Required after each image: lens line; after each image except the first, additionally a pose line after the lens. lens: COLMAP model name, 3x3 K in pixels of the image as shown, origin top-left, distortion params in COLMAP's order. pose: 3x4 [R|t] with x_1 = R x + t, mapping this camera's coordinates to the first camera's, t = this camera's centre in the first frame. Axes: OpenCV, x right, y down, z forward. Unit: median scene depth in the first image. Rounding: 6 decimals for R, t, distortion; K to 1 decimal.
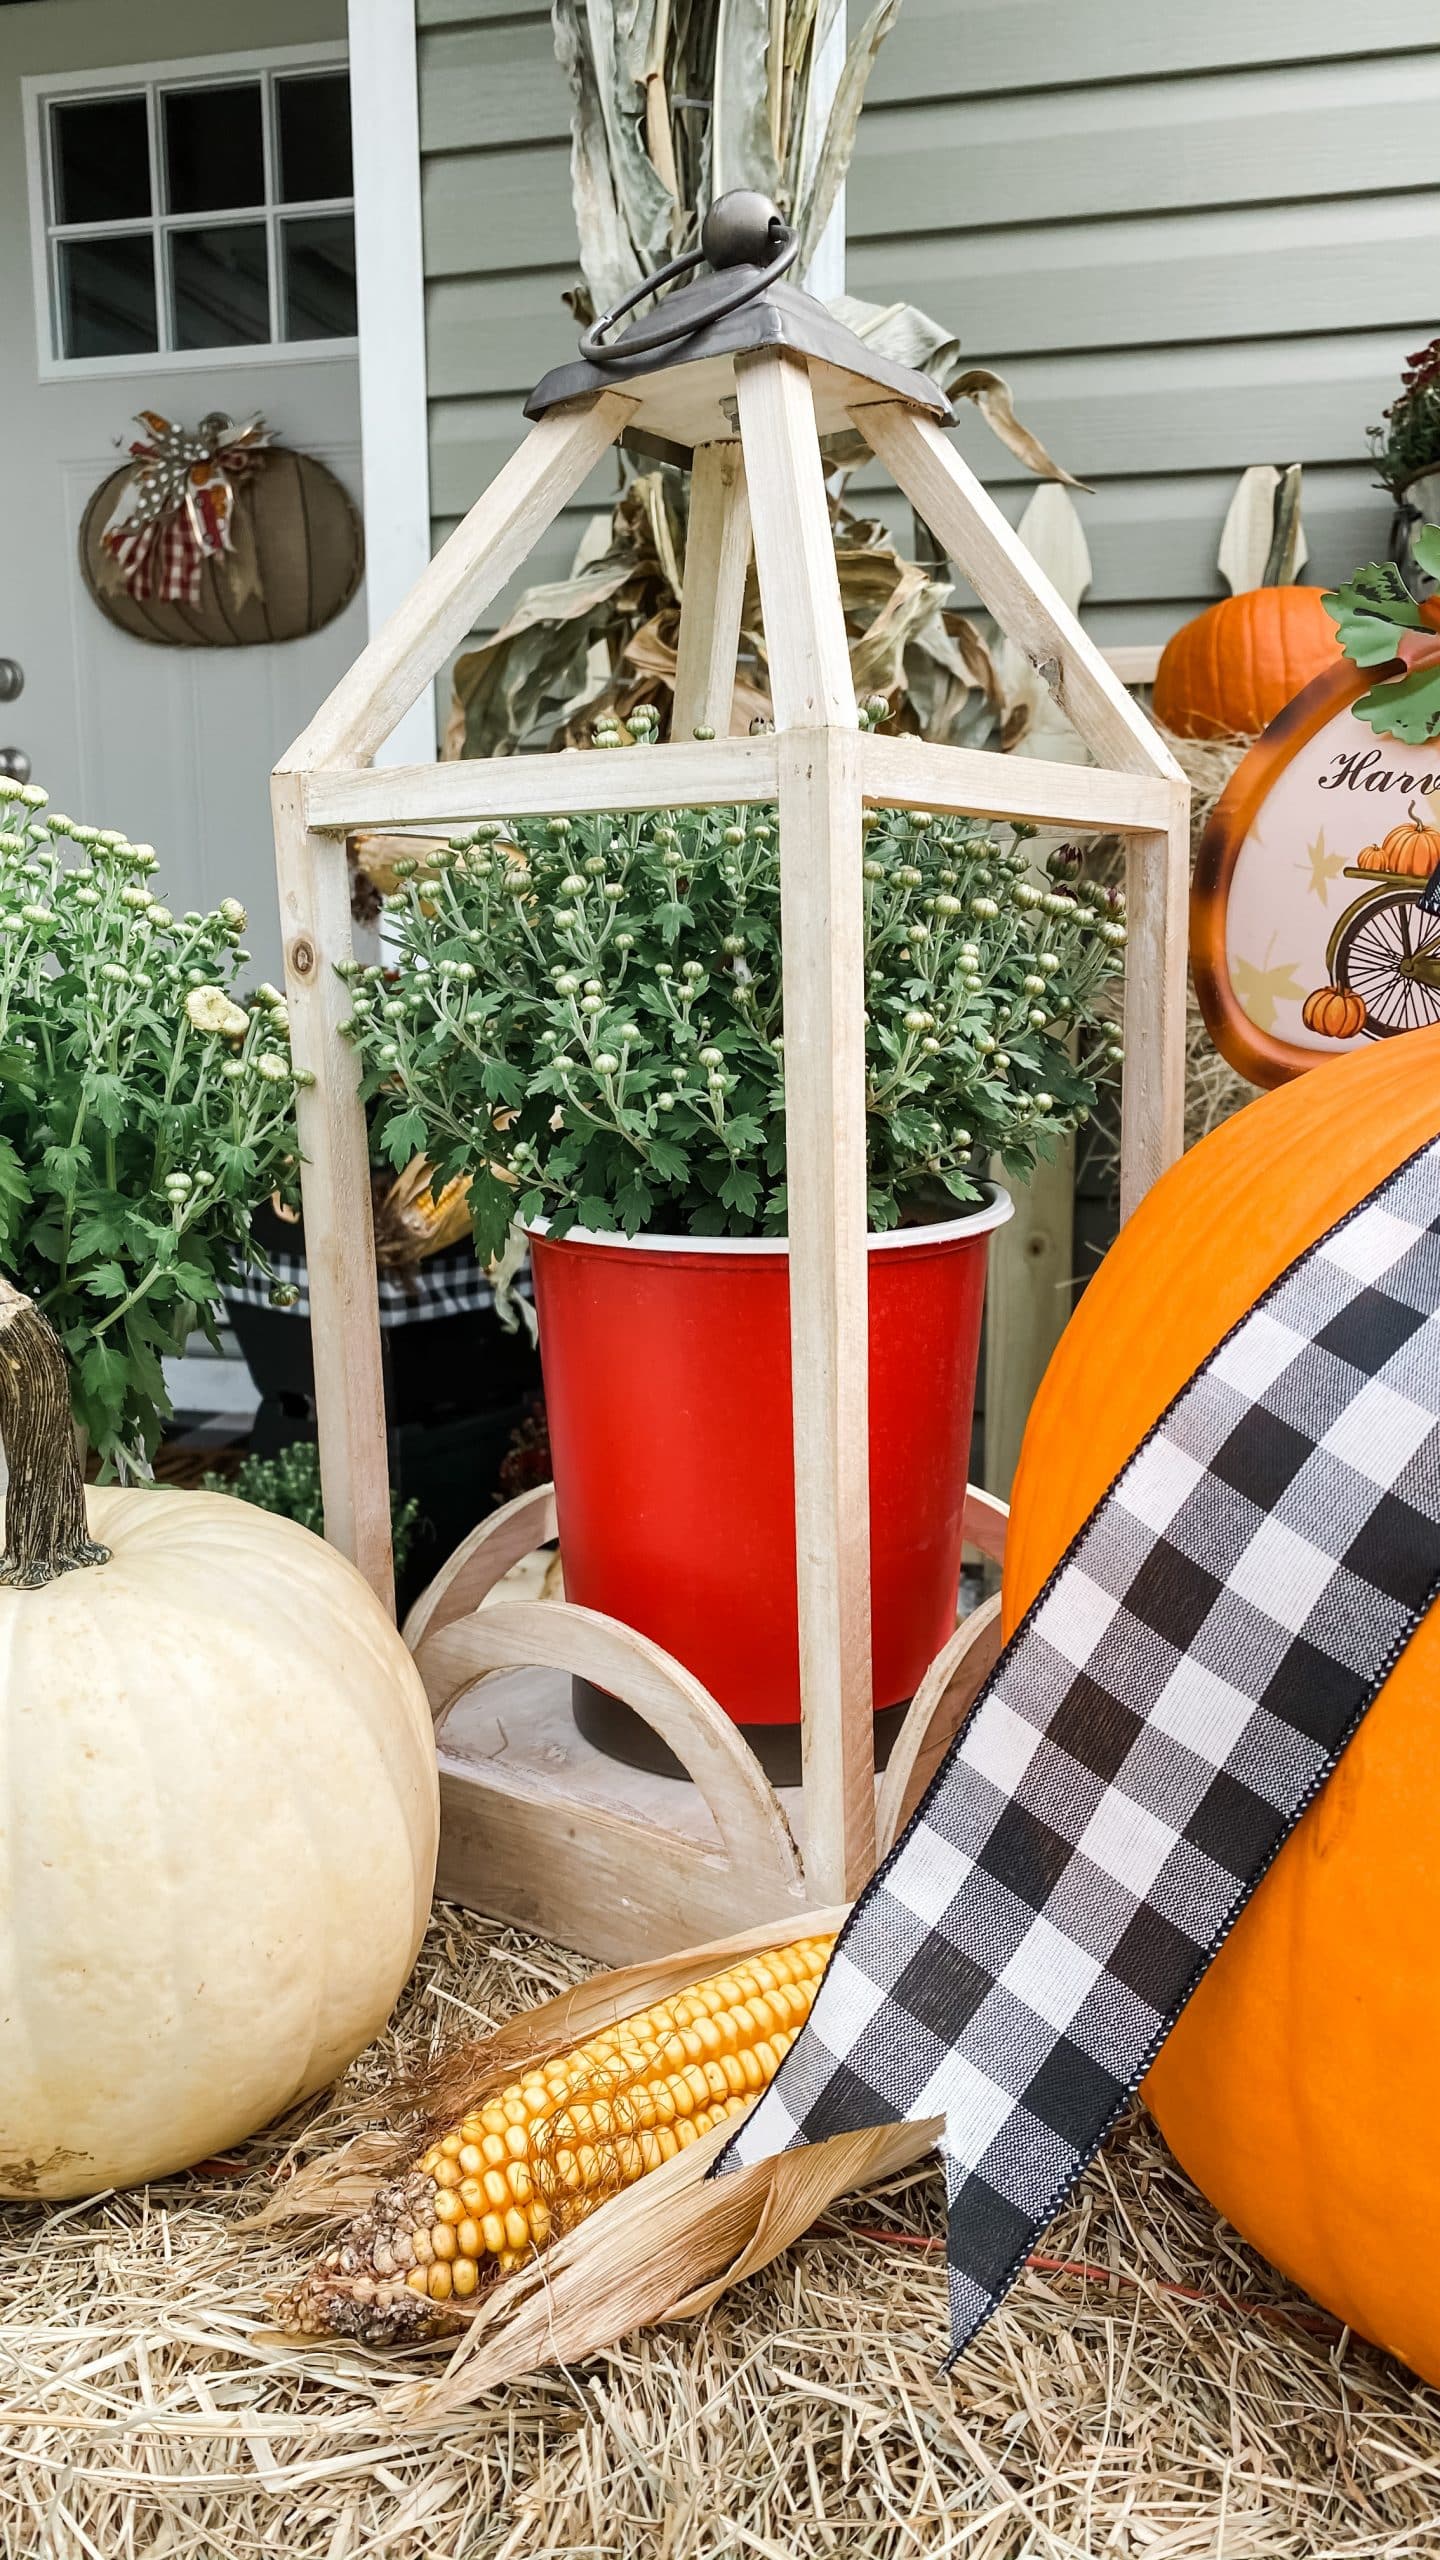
lens RADIAL K [[1988.6, 0, 691.4], [0, 1988.6, 1212.1], [0, 0, 1]] dist [0.032088, -0.021959]
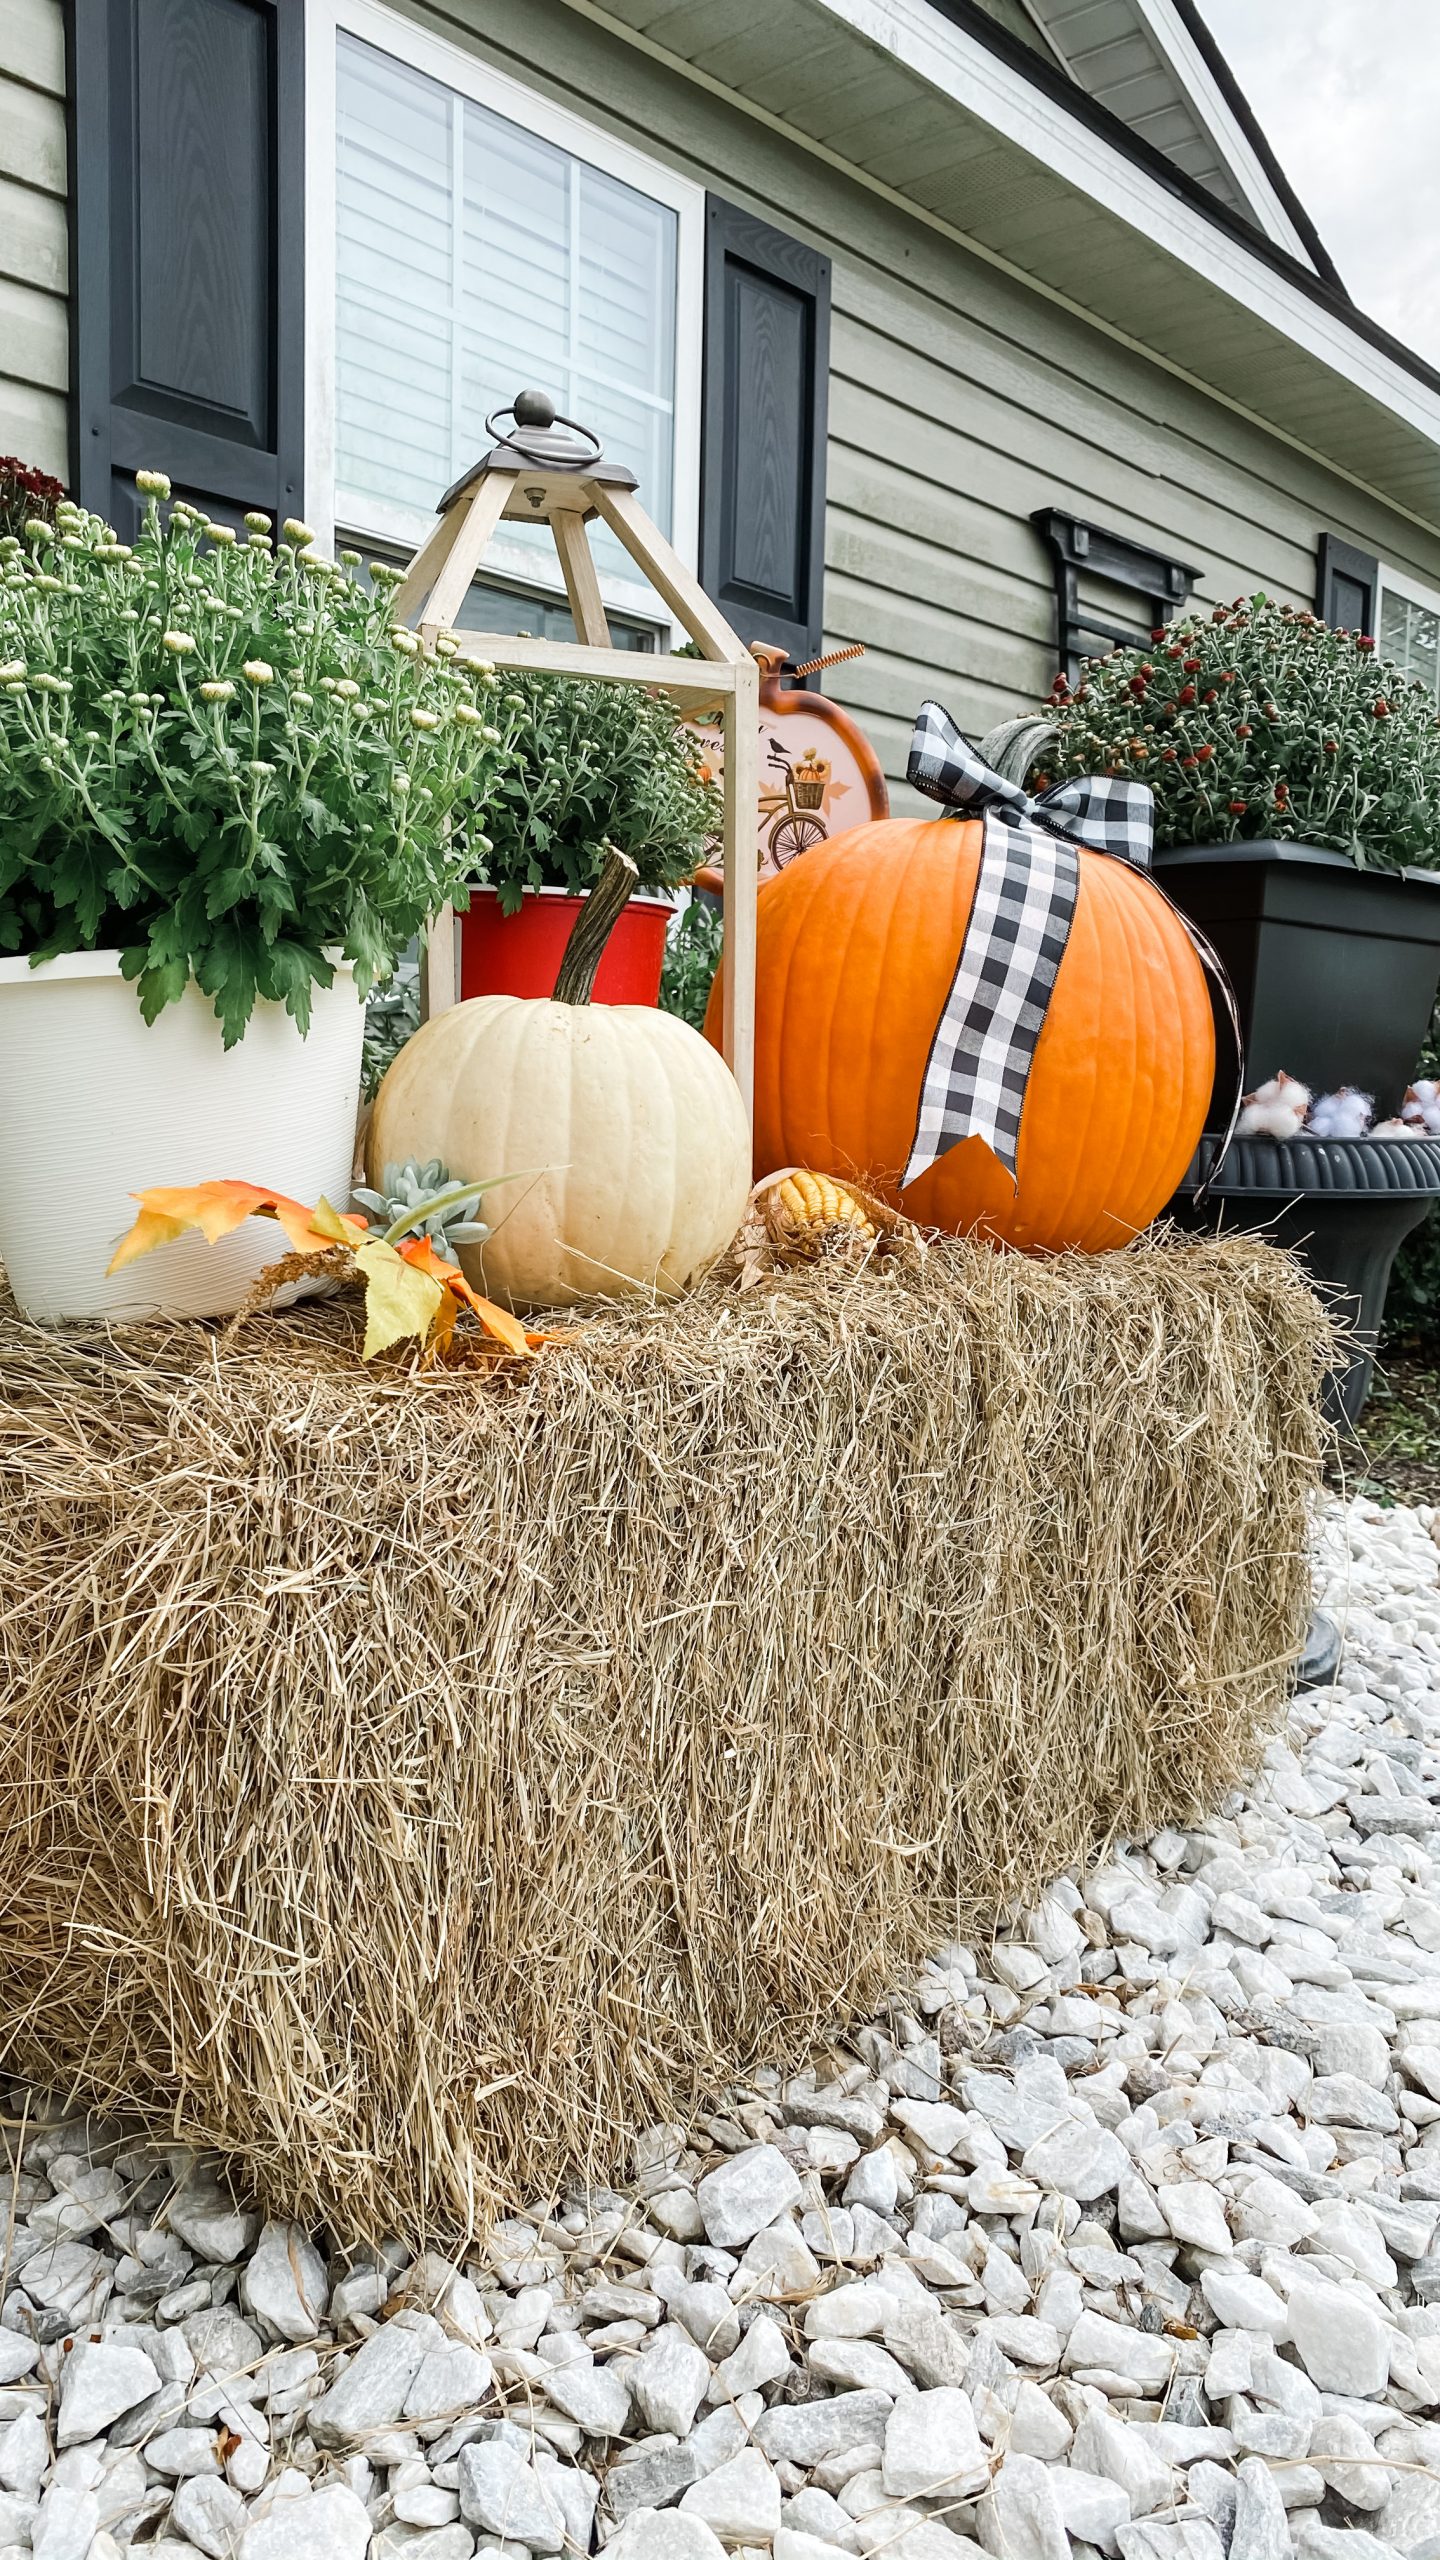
lens RADIAL K [[1988.6, 0, 716.1], [0, 1988.6, 1251.4], [0, 0, 1]] dist [0.032088, -0.021959]
pose [[0.421646, -0.056144, 0.905021, -1.880003], [0.101672, 0.994715, 0.014340, 0.363964], [-0.901043, 0.085969, 0.425125, 0.072068]]
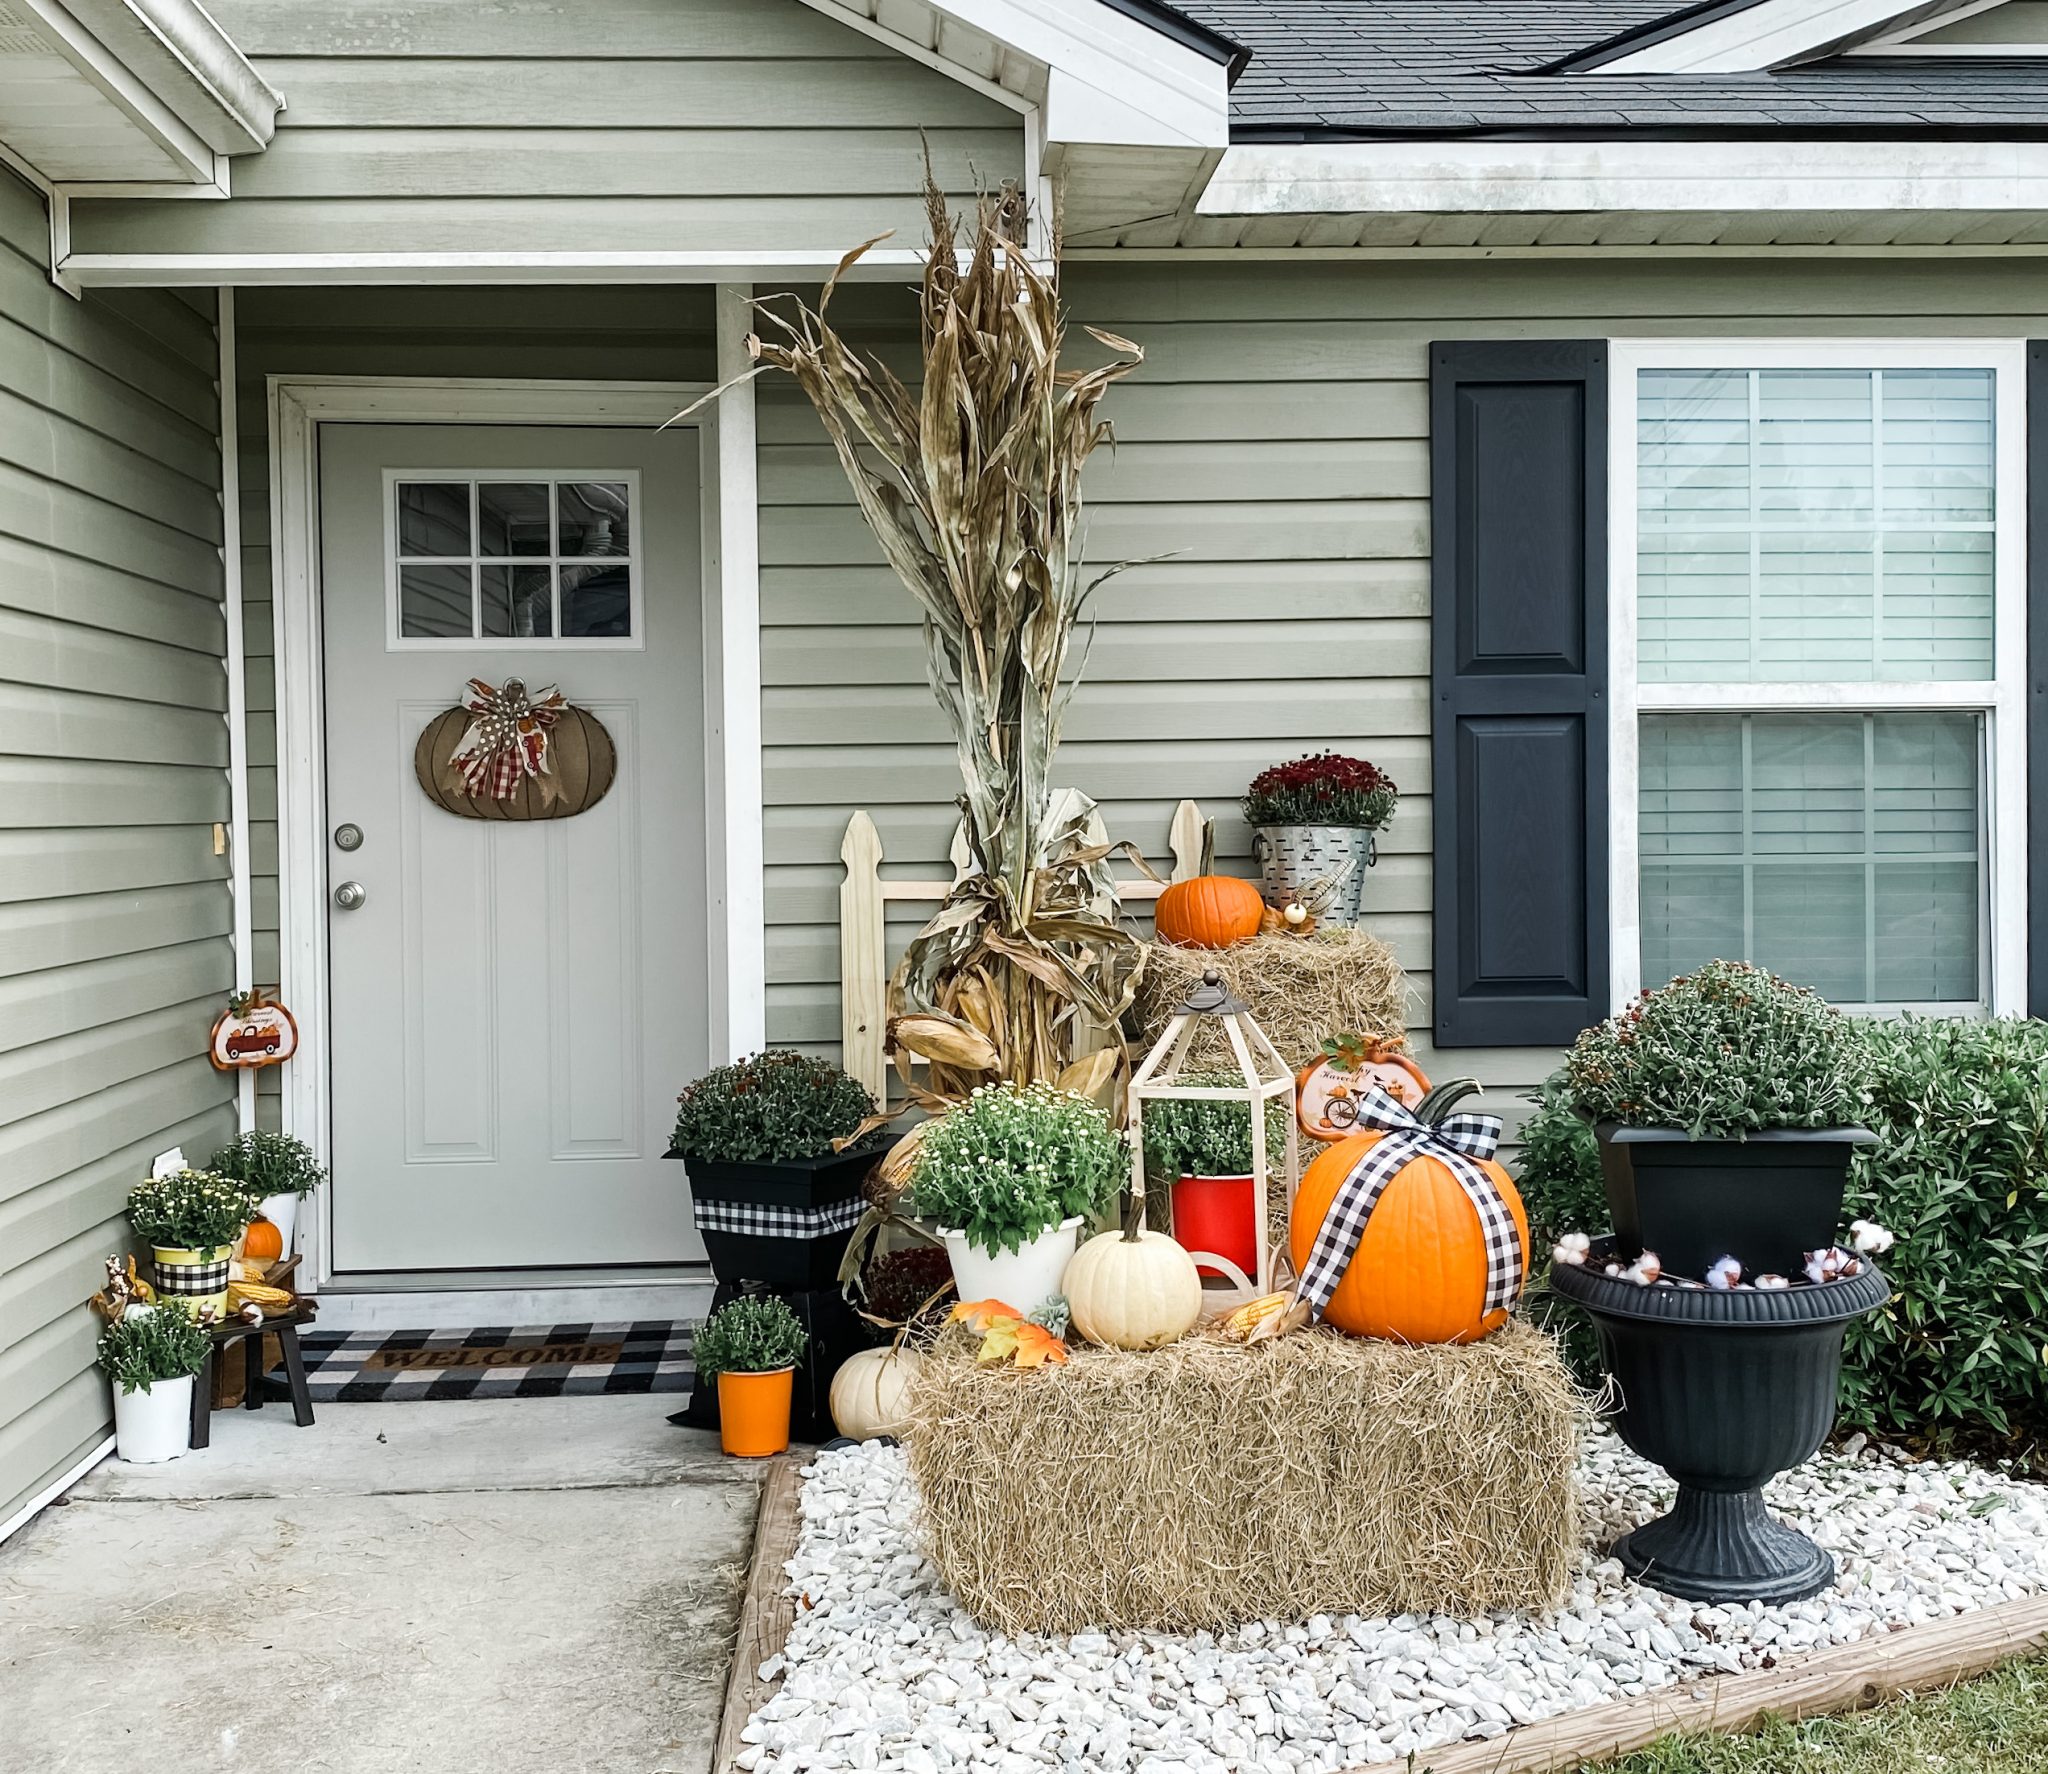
lens RADIAL K [[2510.0, 0, 931.3], [0, 2510.0, 840.6], [0, 0, 1]] dist [0.077759, 0.000000]
pose [[0.960196, -0.014830, 0.278931, -2.577673], [0.049118, 0.991994, -0.116344, -0.133932], [-0.274973, 0.125414, 0.953237, -5.219848]]
